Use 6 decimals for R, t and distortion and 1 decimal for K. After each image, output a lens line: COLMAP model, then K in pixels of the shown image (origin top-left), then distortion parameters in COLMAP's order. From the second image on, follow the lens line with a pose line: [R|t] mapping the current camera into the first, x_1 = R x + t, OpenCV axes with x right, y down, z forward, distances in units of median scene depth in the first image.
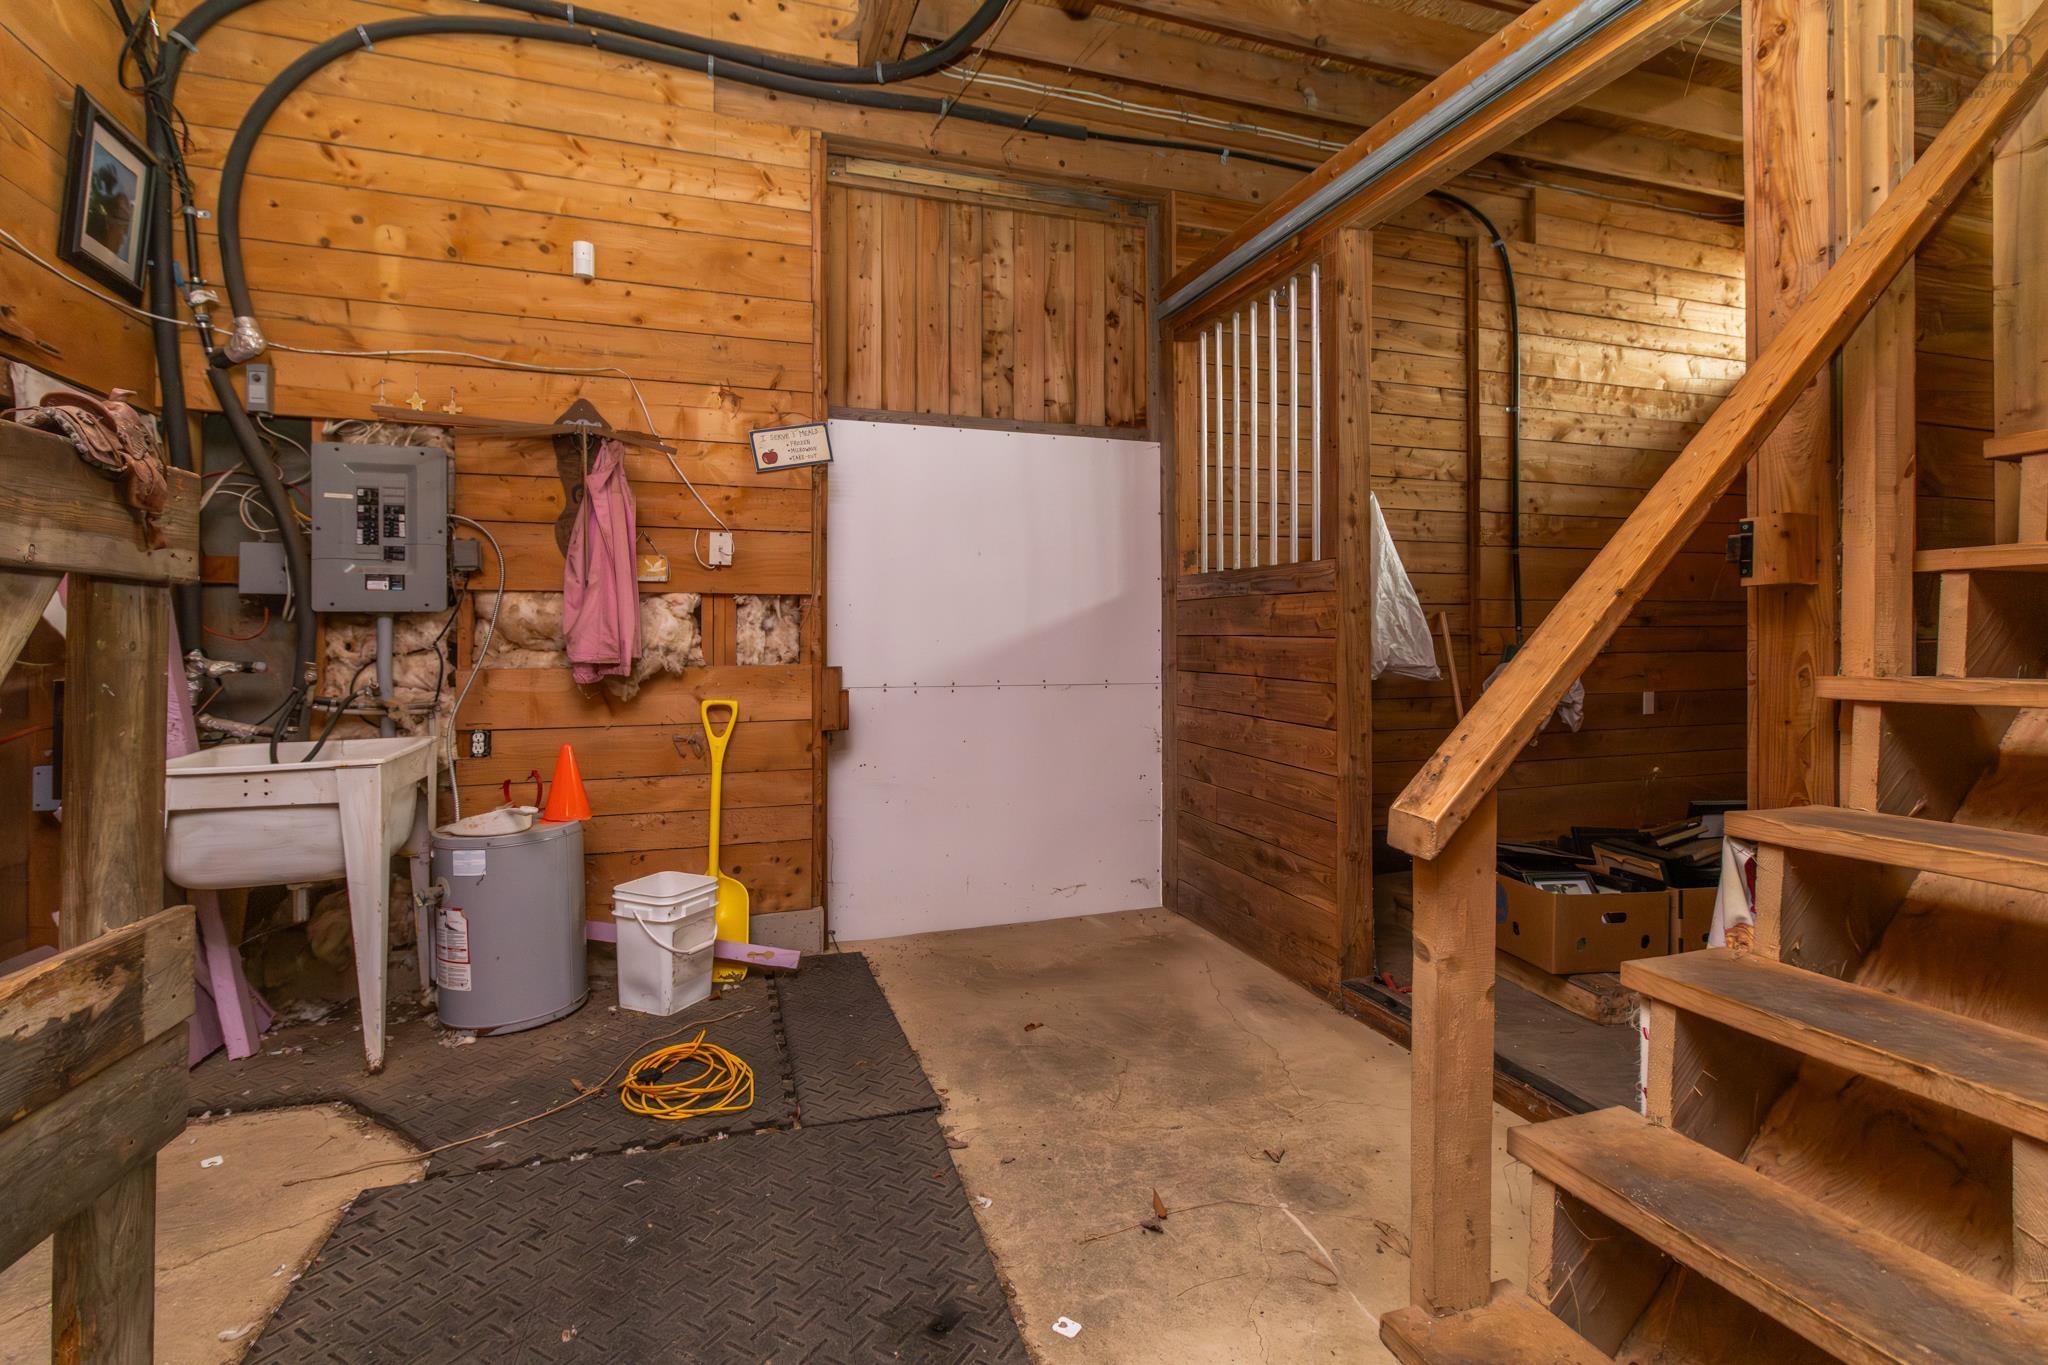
lens RADIAL K [[967.0, 0, 1030.7], [0, 967.0, 632.4], [0, 0, 1]] dist [0.001980, 0.000190]
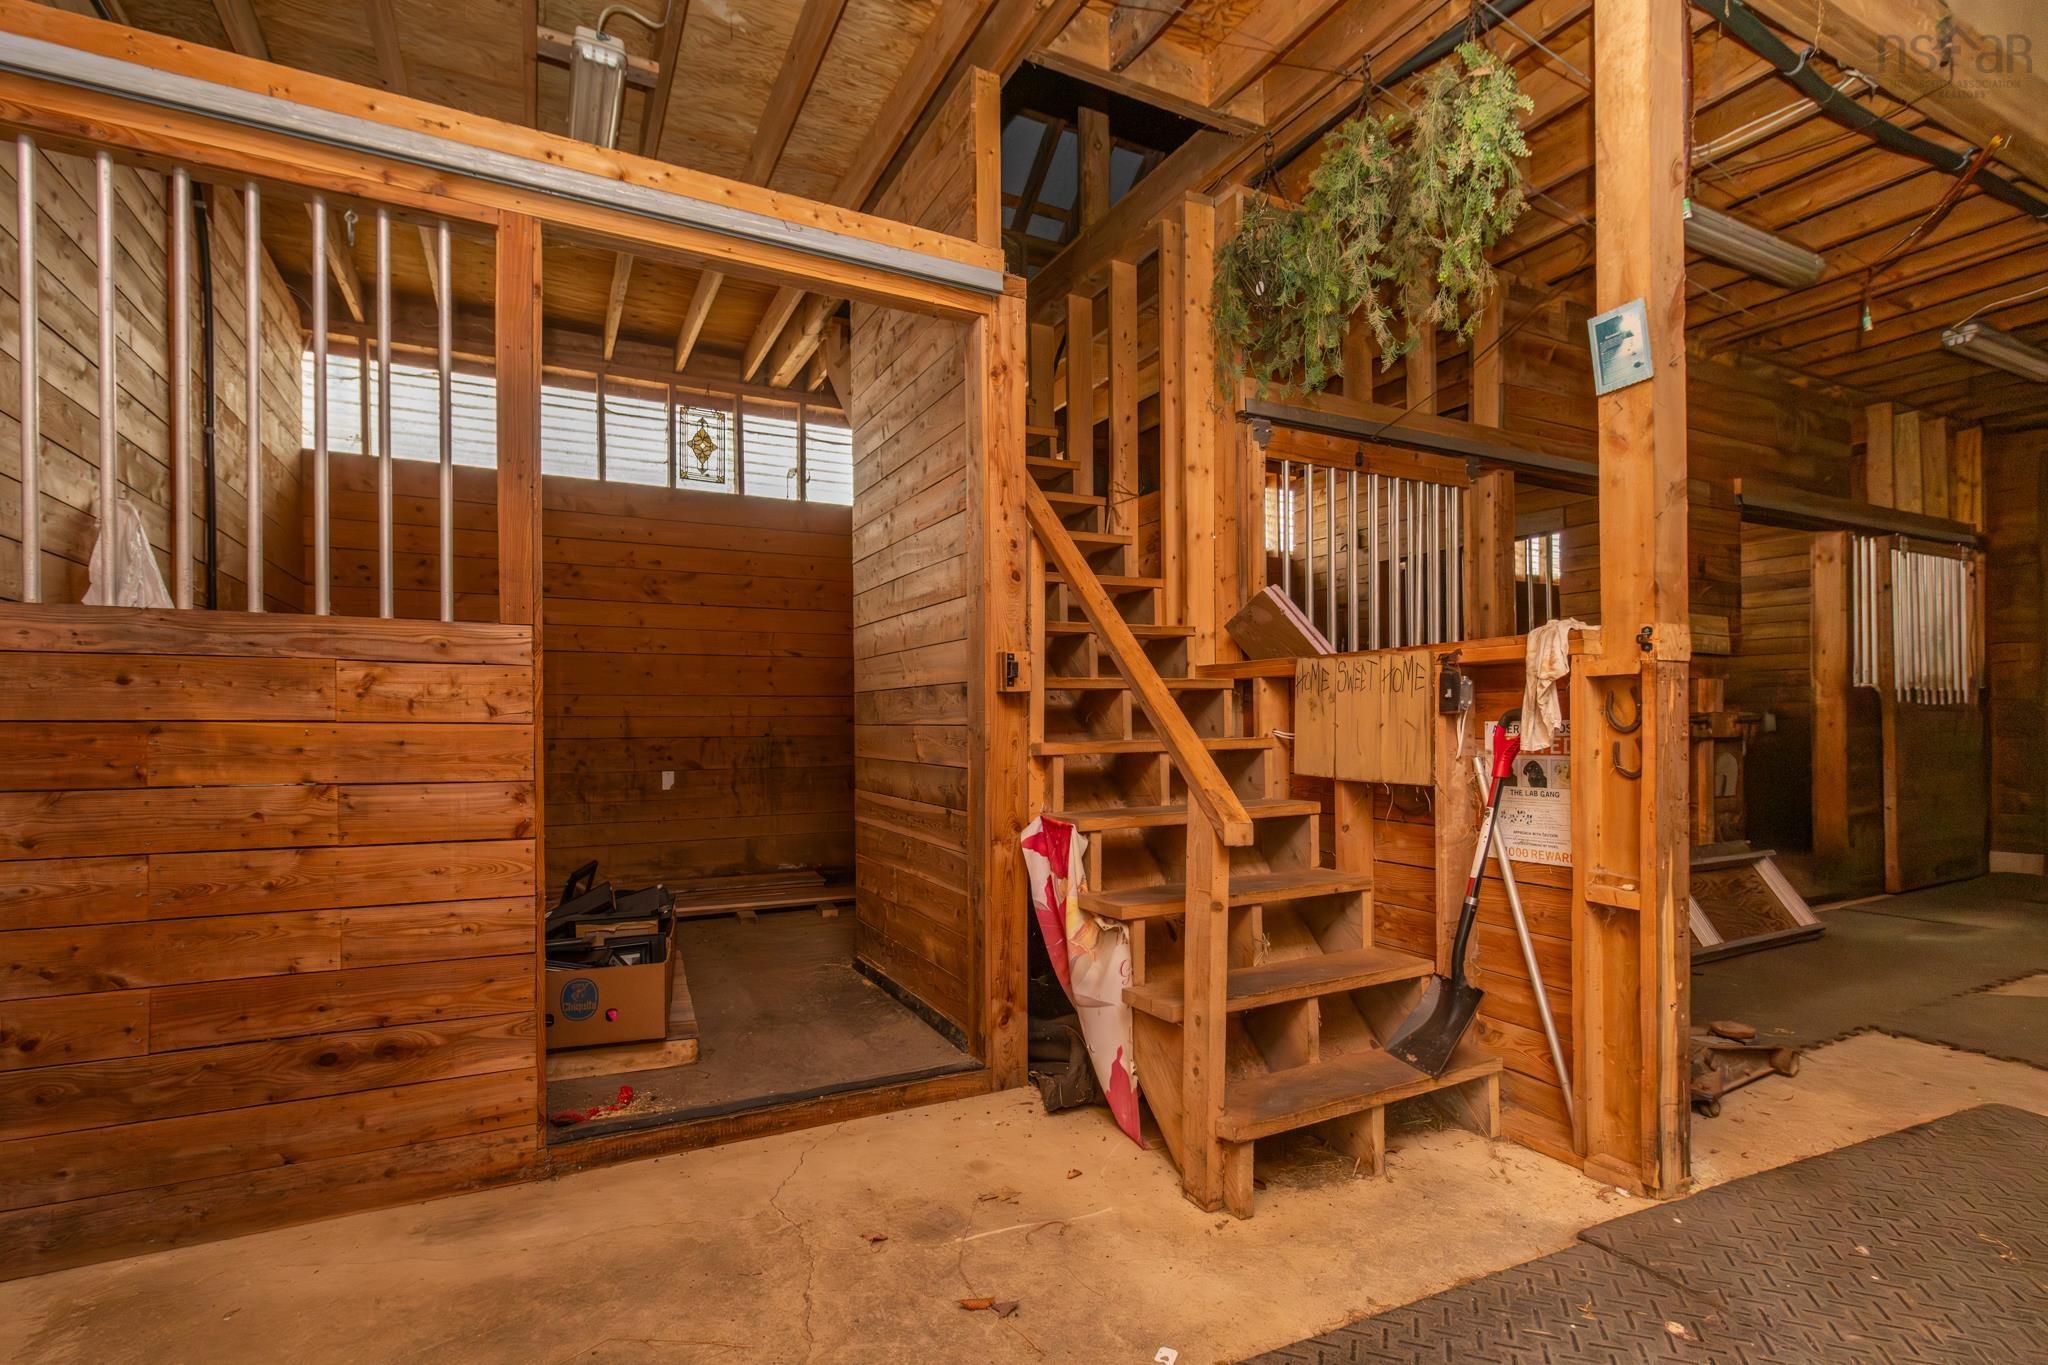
lens RADIAL K [[970.6, 0, 1030.1], [0, 970.6, 725.0], [0, 0, 1]] dist [0.001635, 0.000178]
pose [[-0.144835, 0.002833, 0.989452, -0.565860], [-0.000054, 0.999996, -0.002871, 0.008947], [-0.989456, -0.000469, -0.144834, 0.730369]]
